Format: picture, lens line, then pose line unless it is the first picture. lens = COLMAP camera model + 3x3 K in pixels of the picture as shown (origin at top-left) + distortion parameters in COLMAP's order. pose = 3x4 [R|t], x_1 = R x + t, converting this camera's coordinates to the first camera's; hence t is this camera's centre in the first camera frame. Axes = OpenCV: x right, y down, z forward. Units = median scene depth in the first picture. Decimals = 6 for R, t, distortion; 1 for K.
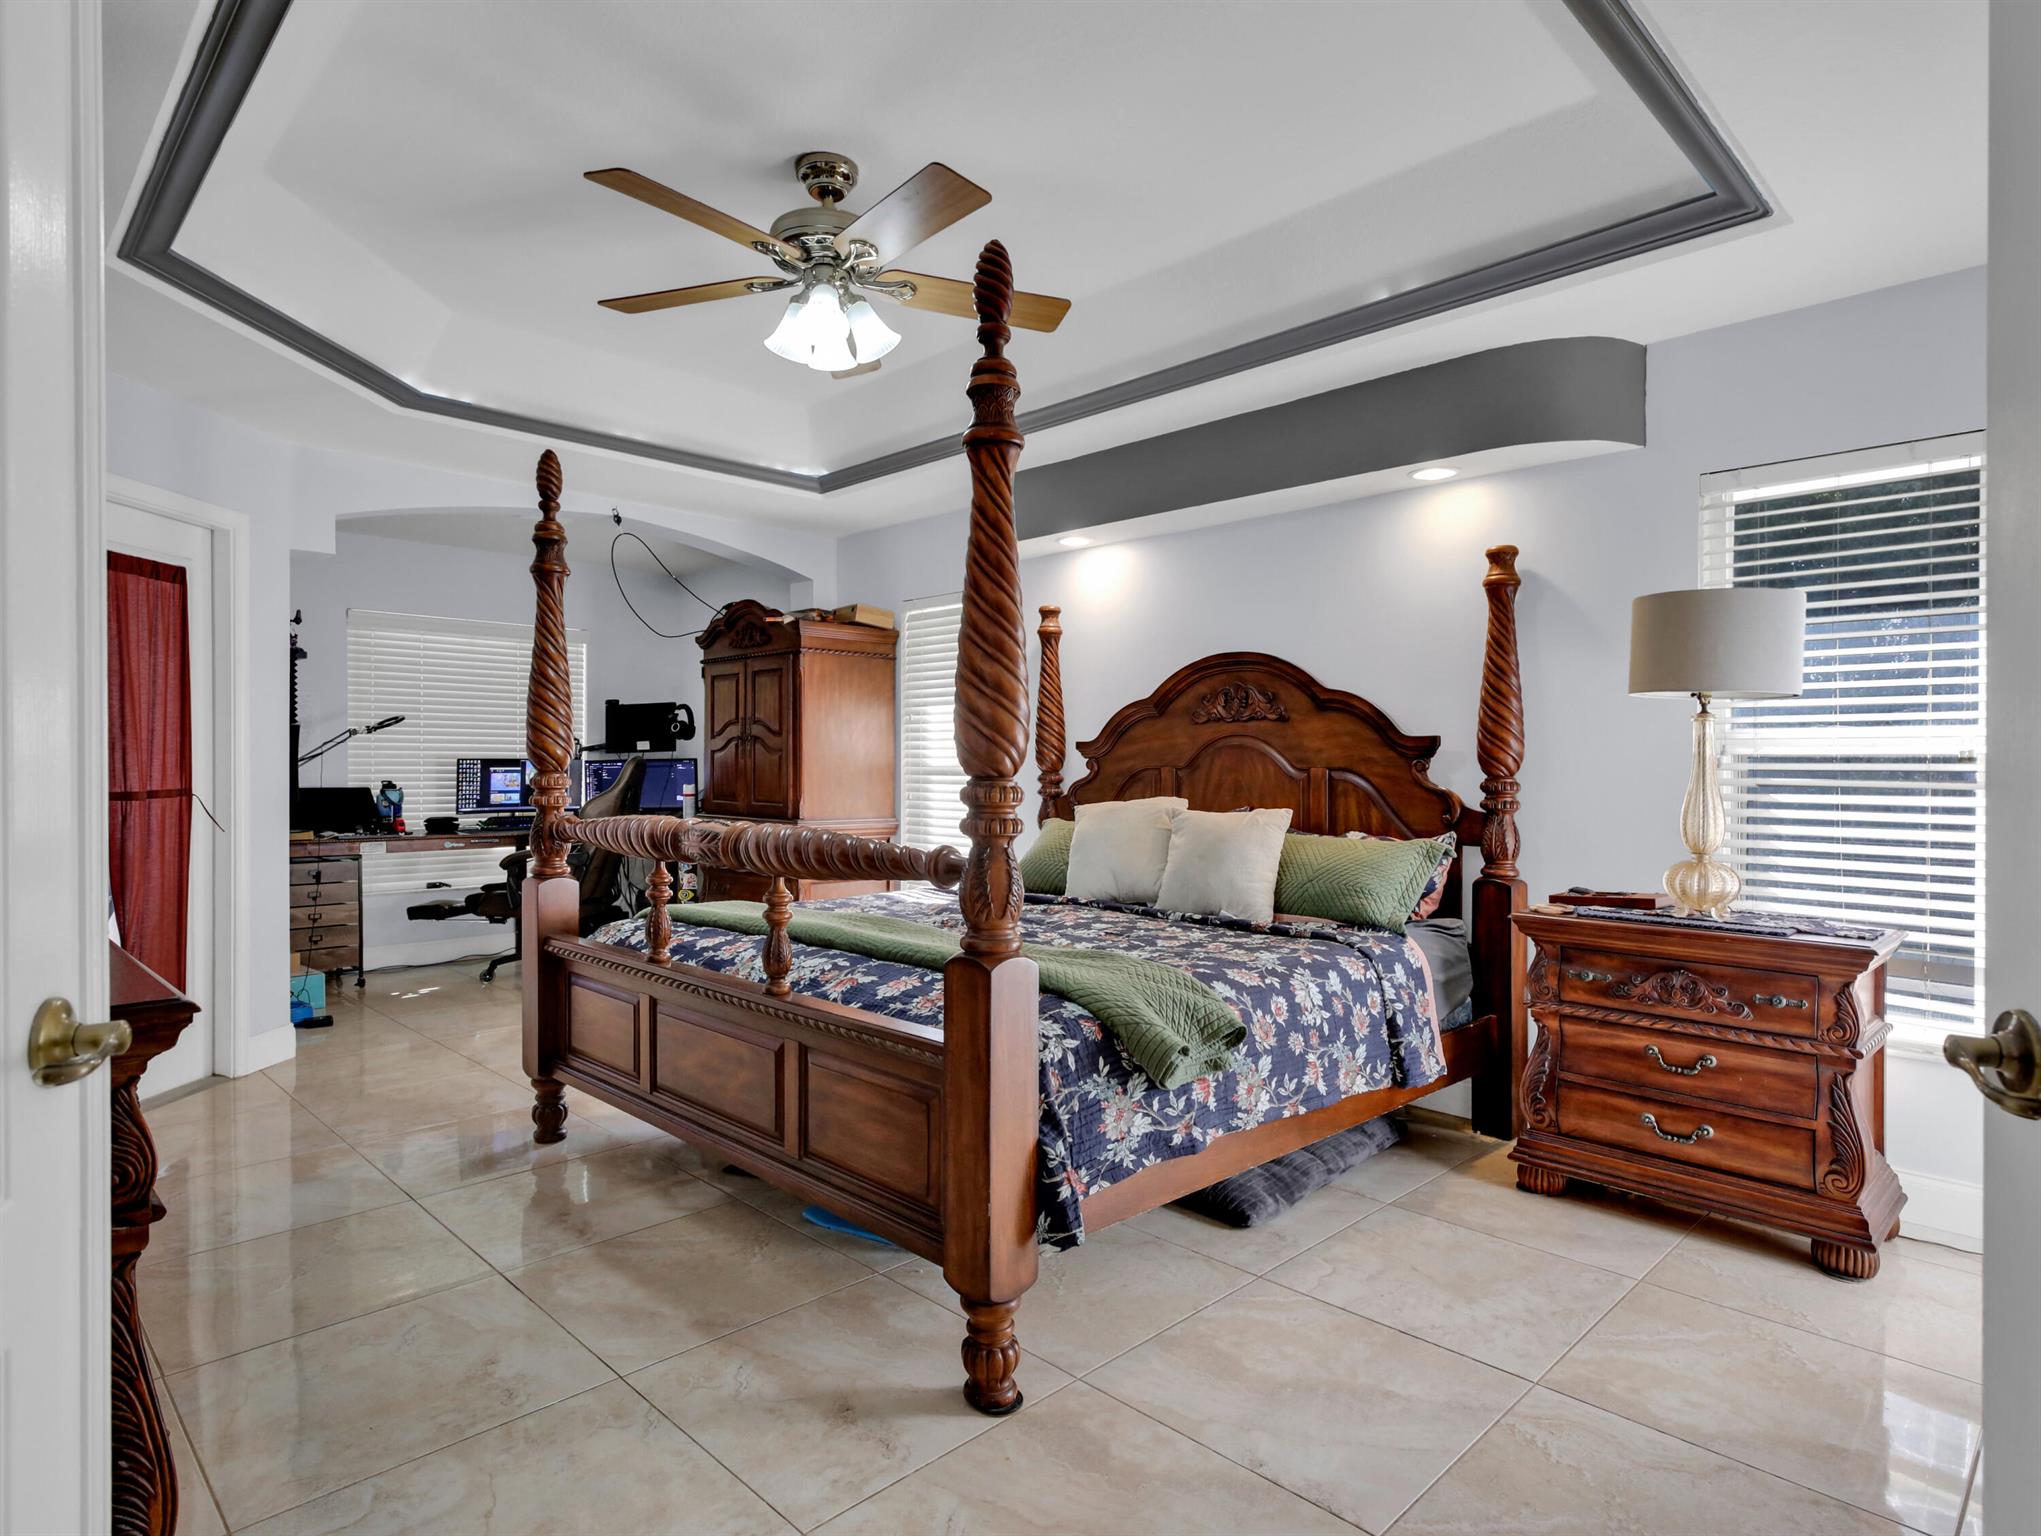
lens RADIAL K [[1119.7, 0, 992.1], [0, 1119.7, 773.2], [0, 0, 1]] dist [0.013208, -0.006671]
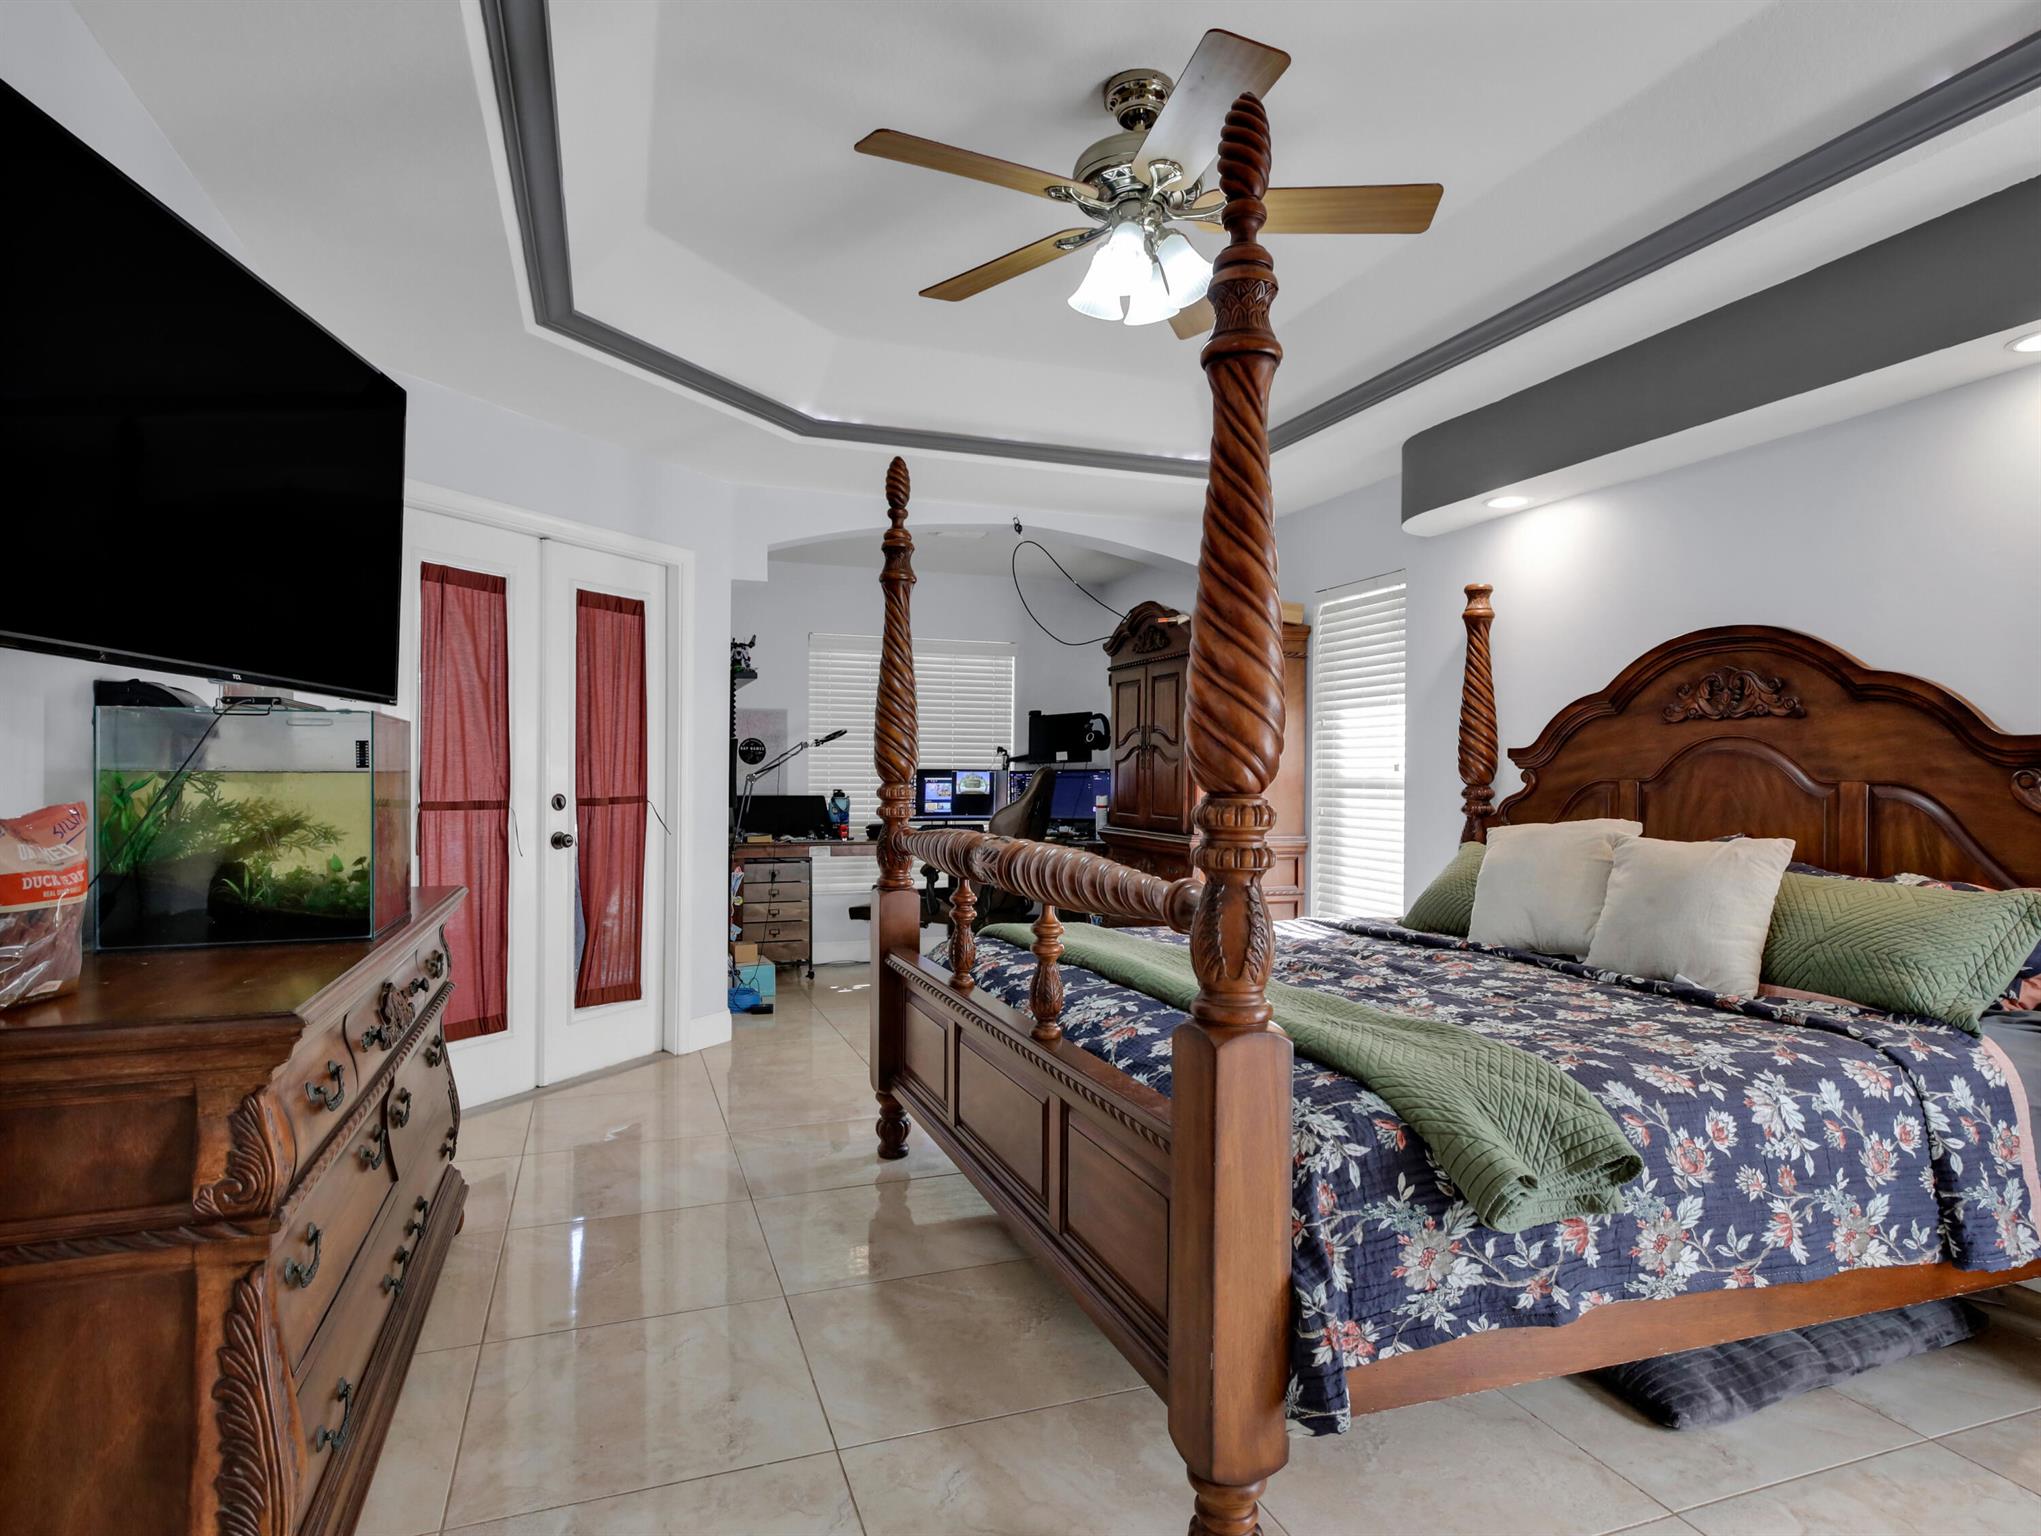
lens RADIAL K [[1119.7, 0, 1020.7], [0, 1119.7, 786.2], [0, 0, 1]] dist [0.013208, -0.006671]
pose [[0.914157, 0.005777, -0.405320, 0.115254], [-0.004834, 0.999983, 0.003348, -0.002216], [0.405332, -0.001101, 0.914169, 0.154412]]
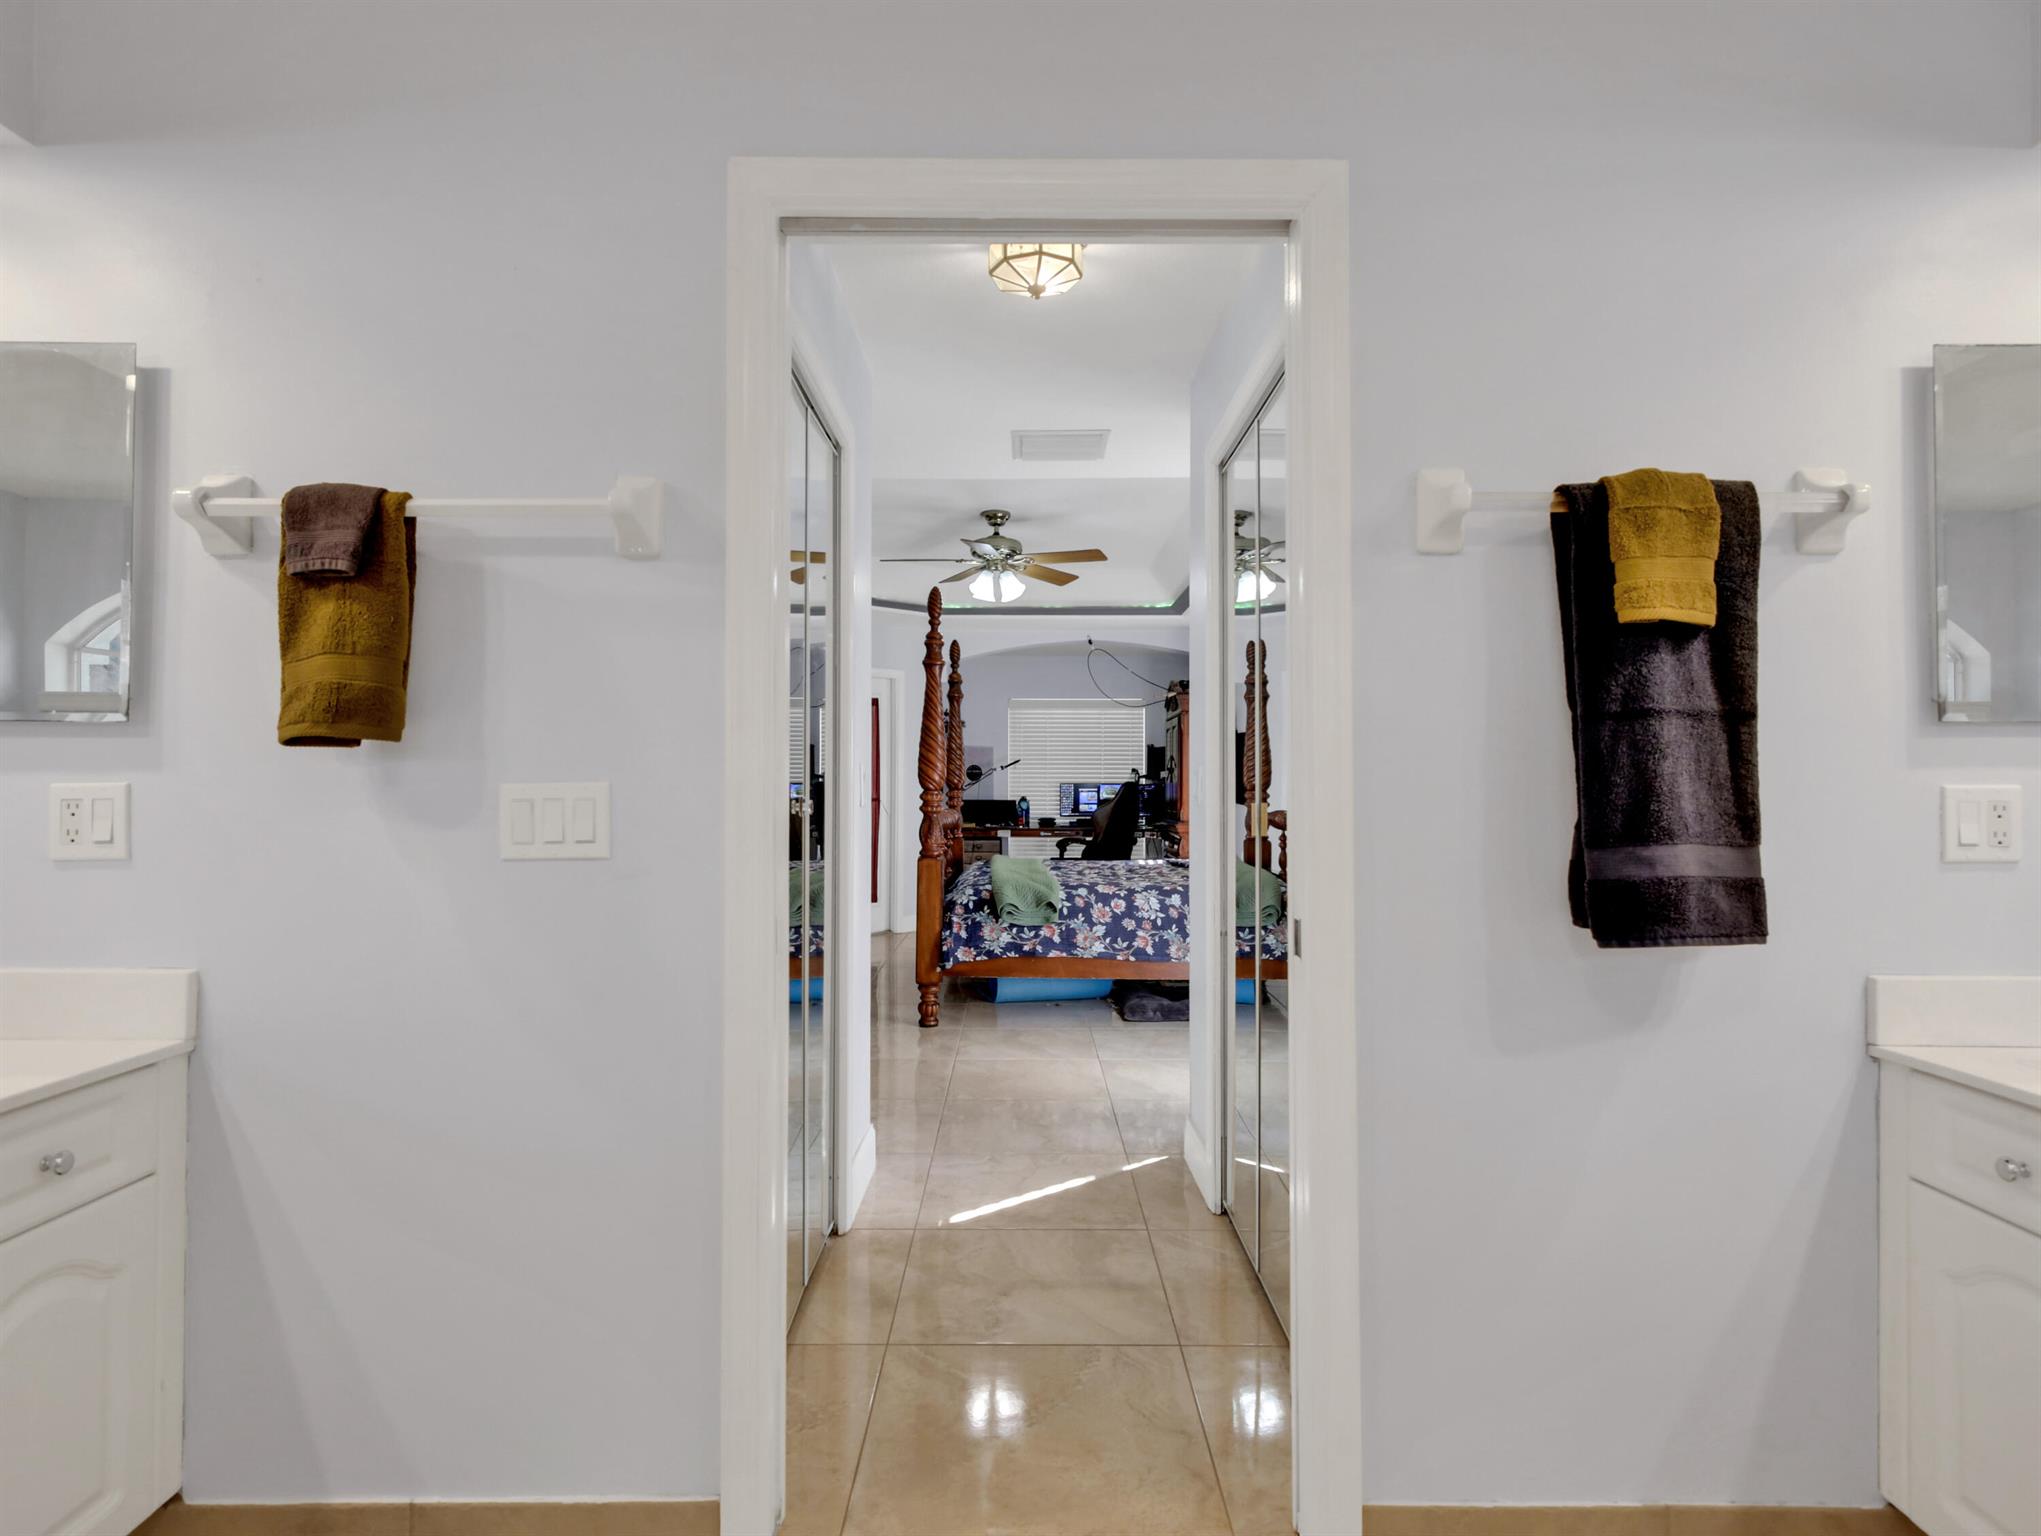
lens RADIAL K [[1119.7, 0, 1018.7], [0, 1119.7, 762.8], [0, 0, 1]] dist [0.013208, -0.006671]
pose [[0.714829, -0.018680, -0.699050, 1.257106], [-0.002648, 0.999564, -0.029417, 0.011017], [0.699294, 0.022879, 0.714468, -0.464340]]
